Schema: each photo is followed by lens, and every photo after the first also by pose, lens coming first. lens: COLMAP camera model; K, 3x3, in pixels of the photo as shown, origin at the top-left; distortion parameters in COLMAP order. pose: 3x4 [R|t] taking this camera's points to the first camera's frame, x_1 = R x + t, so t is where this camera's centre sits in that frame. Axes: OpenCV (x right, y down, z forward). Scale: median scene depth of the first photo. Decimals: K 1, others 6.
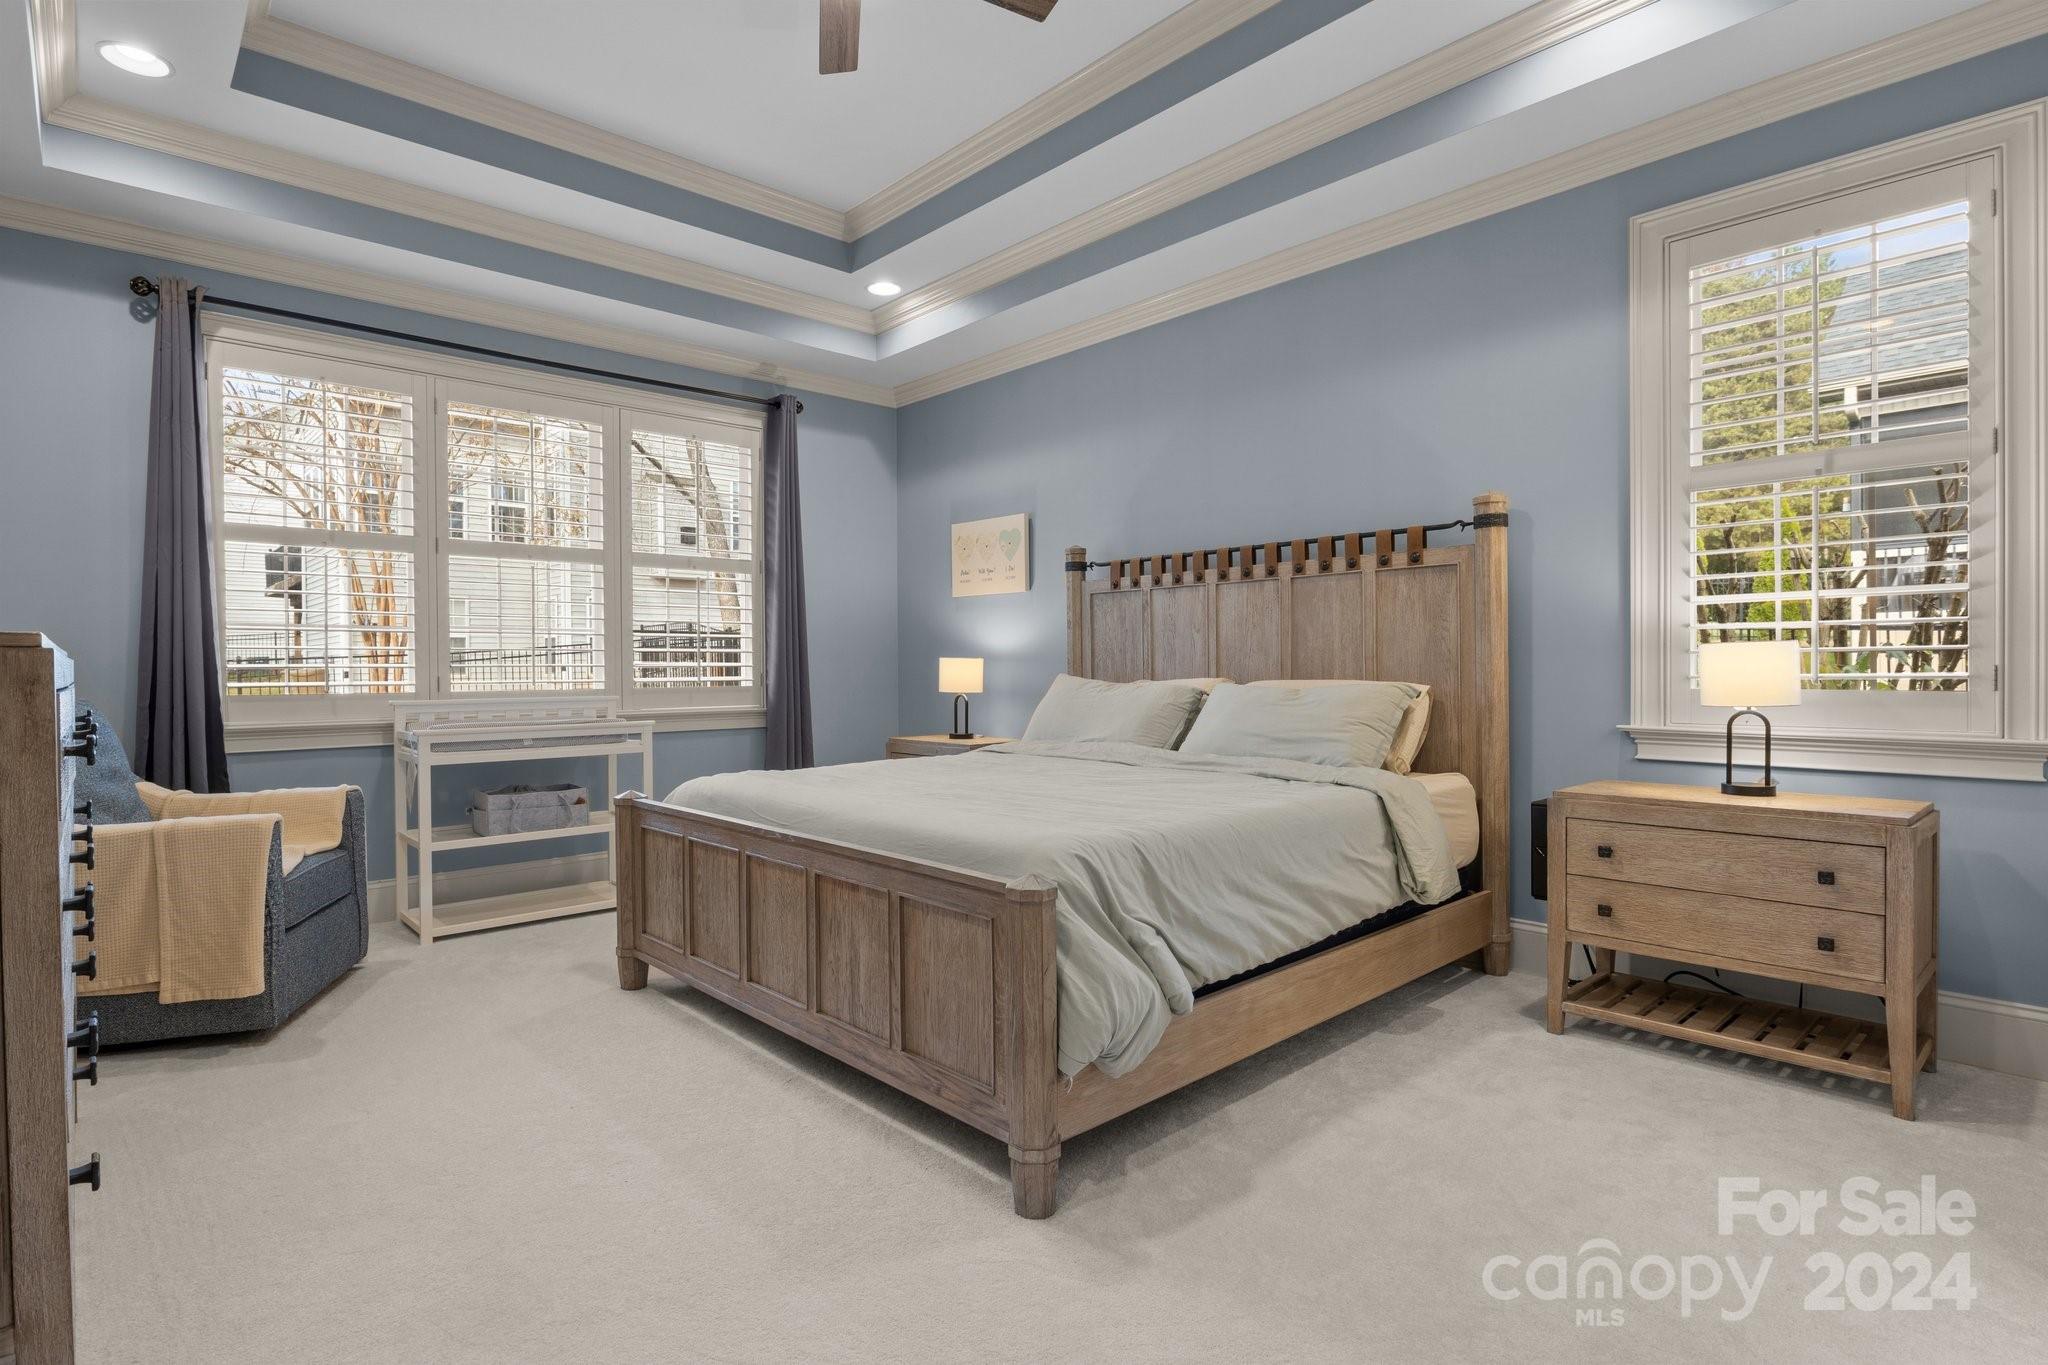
lens RADIAL K [[1016.4, 0, 1029.0], [0, 1016.4, 681.5], [0, 0, 1]] dist [-0.009491, 0.000621]
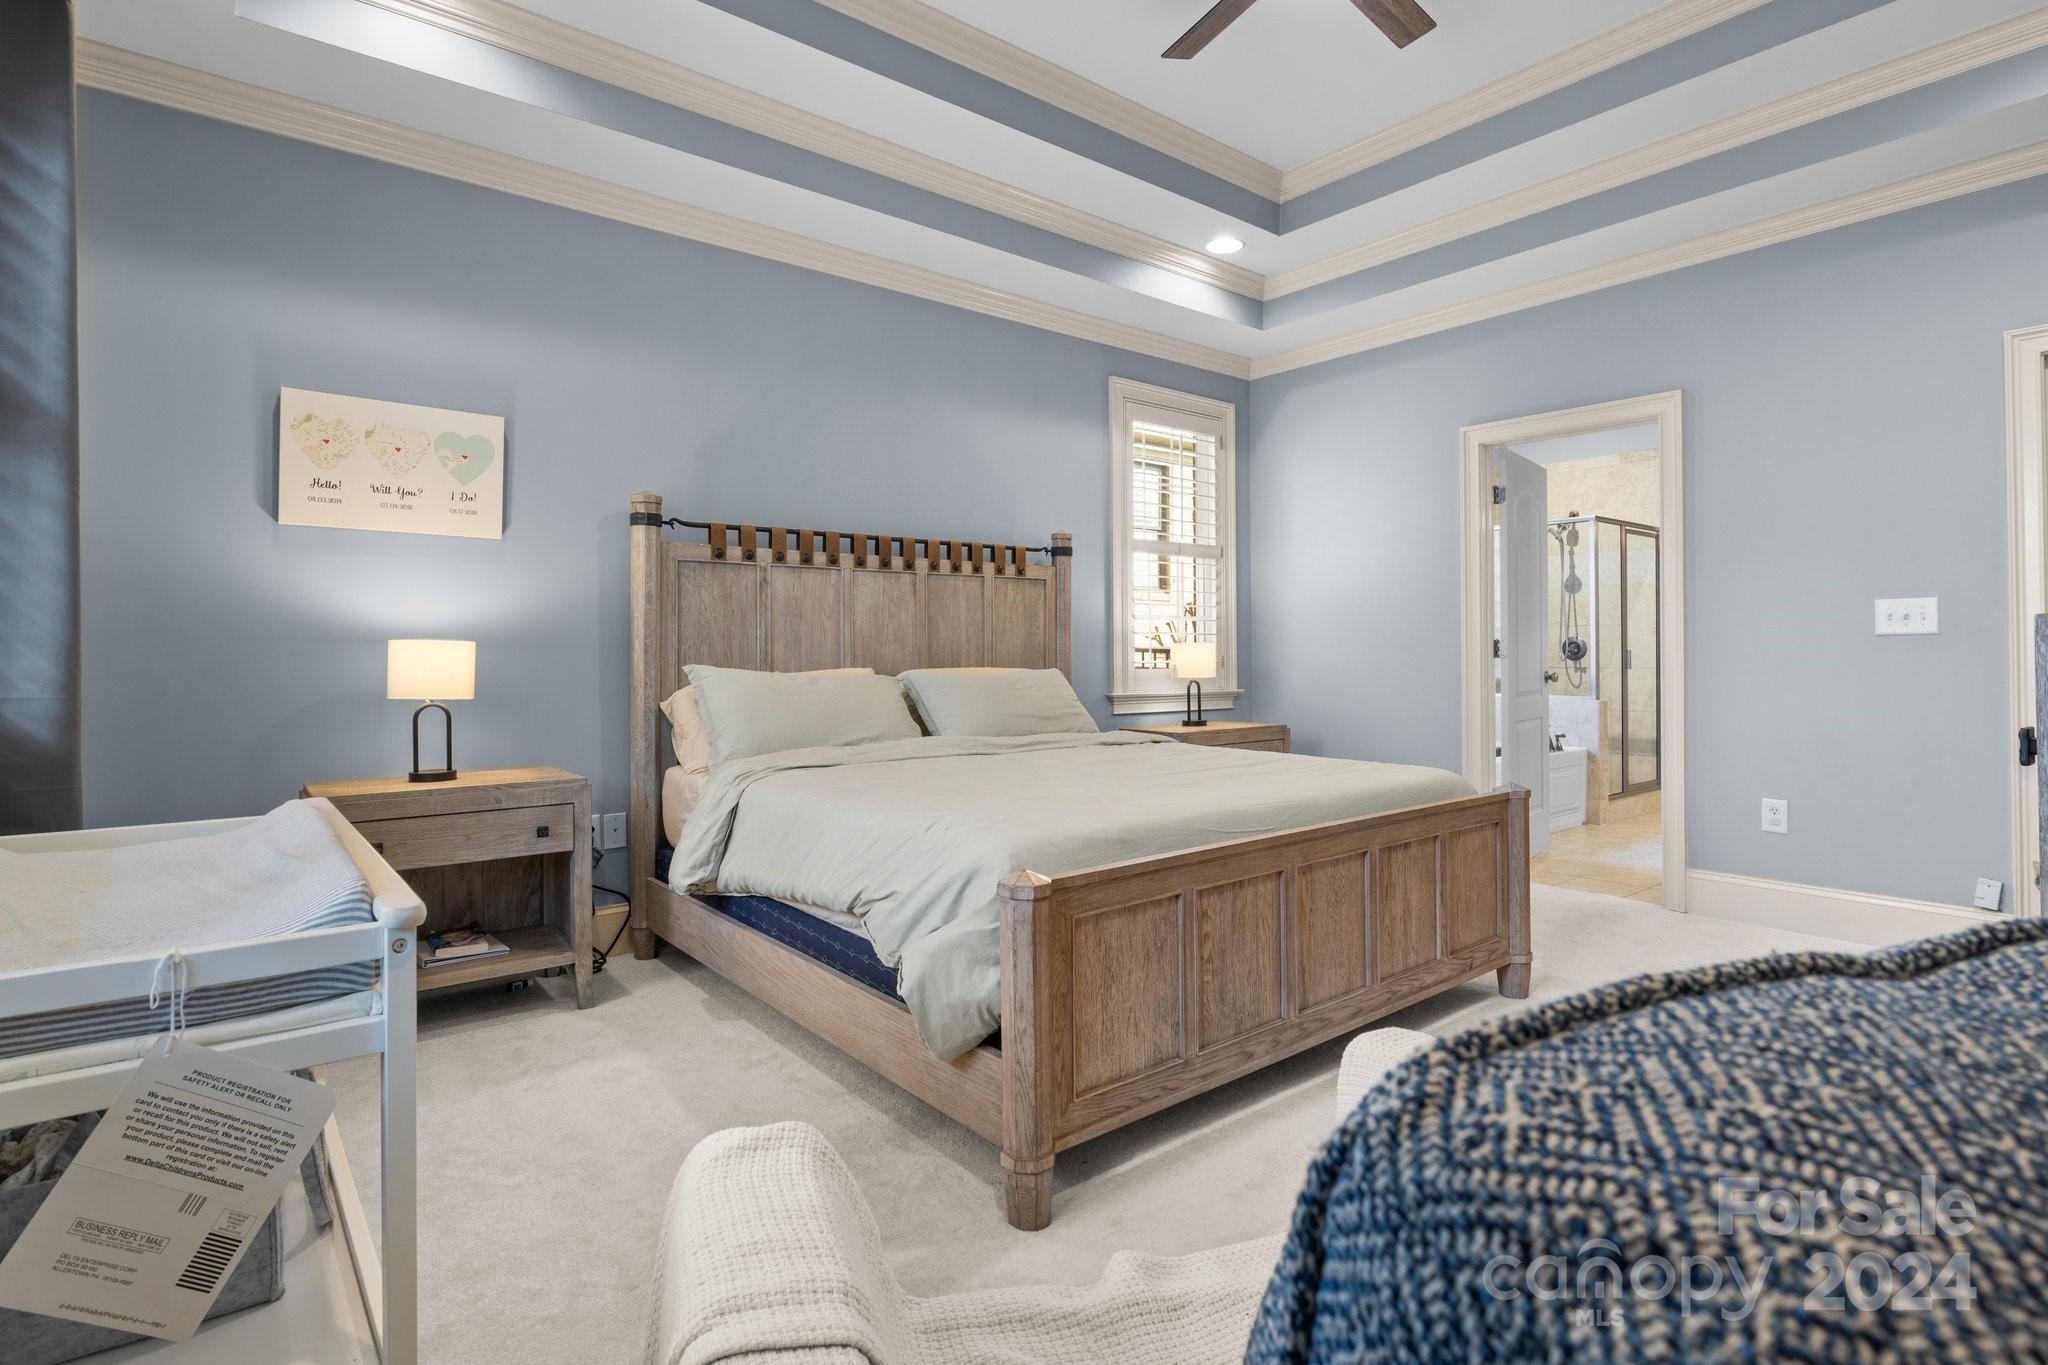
lens RADIAL K [[1016.4, 0, 1026.7], [0, 1016.4, 662.4], [0, 0, 1]] dist [-0.009491, 0.000621]
pose [[0.074067, 0.003862, 0.997246, -0.793361], [0.020715, 0.999771, -0.005411, -0.000138], [-0.997038, 0.021059, 0.073970, 0.801609]]
